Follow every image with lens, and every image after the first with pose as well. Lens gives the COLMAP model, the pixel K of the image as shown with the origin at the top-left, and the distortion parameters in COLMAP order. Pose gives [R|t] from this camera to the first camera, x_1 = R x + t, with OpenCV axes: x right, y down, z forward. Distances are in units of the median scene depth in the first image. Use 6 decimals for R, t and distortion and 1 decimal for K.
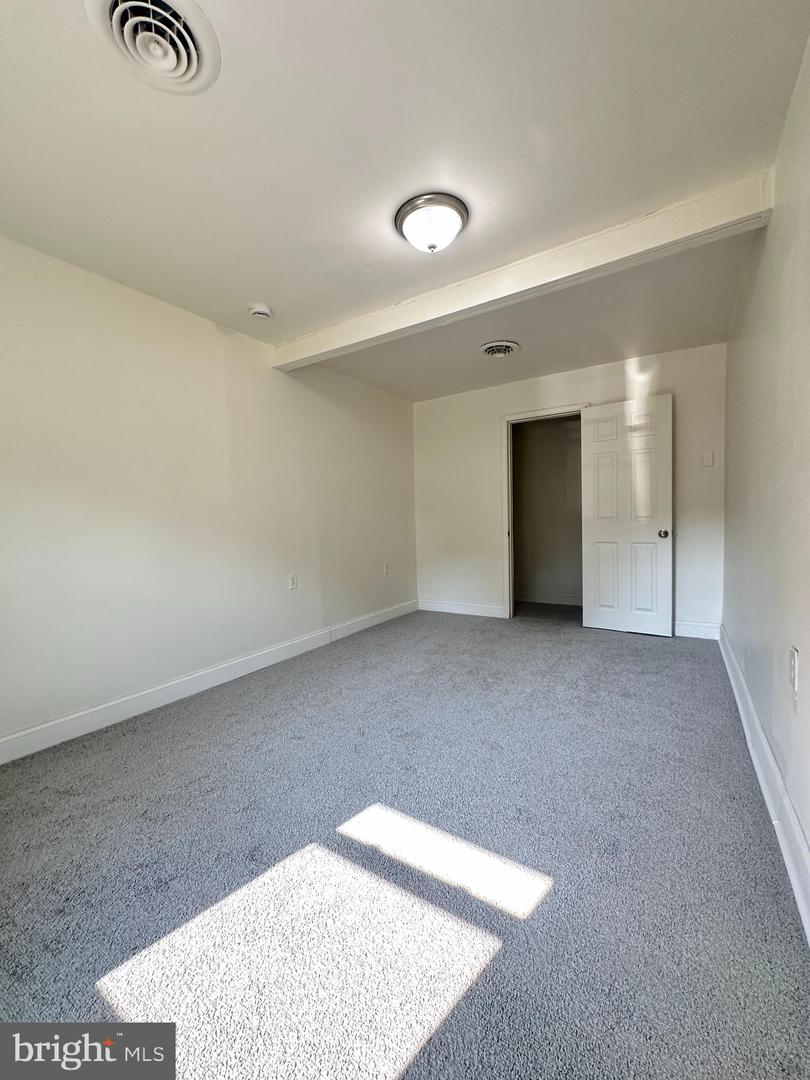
lens RADIAL K [[438.3, 0, 409.4], [0, 438.3, 538.1], [0, 0, 1]] dist [0.000966, 0.000790]
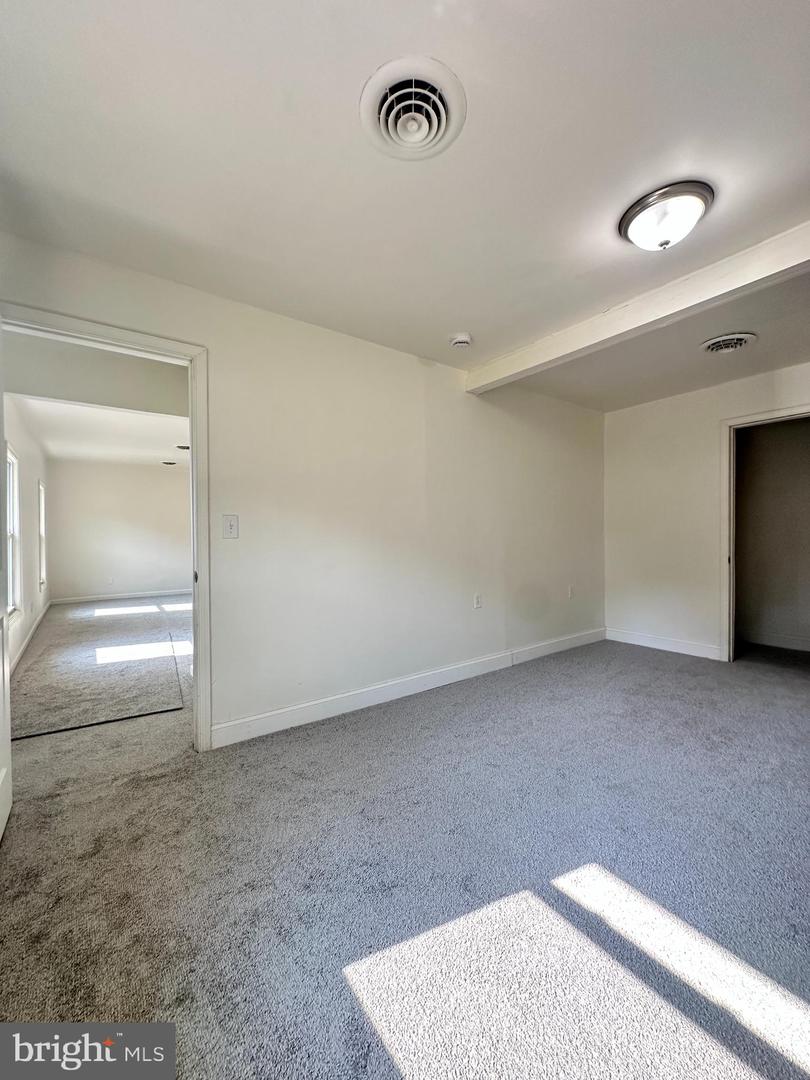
lens RADIAL K [[438.3, 0, 405.5], [0, 438.3, 537.2], [0, 0, 1]] dist [0.000966, 0.000790]
pose [[0.932677, 0.020527, -0.360129, -0.103491], [-0.032032, 0.999148, -0.026007, -0.024702], [0.359288, 0.035792, 0.932540, -0.003662]]
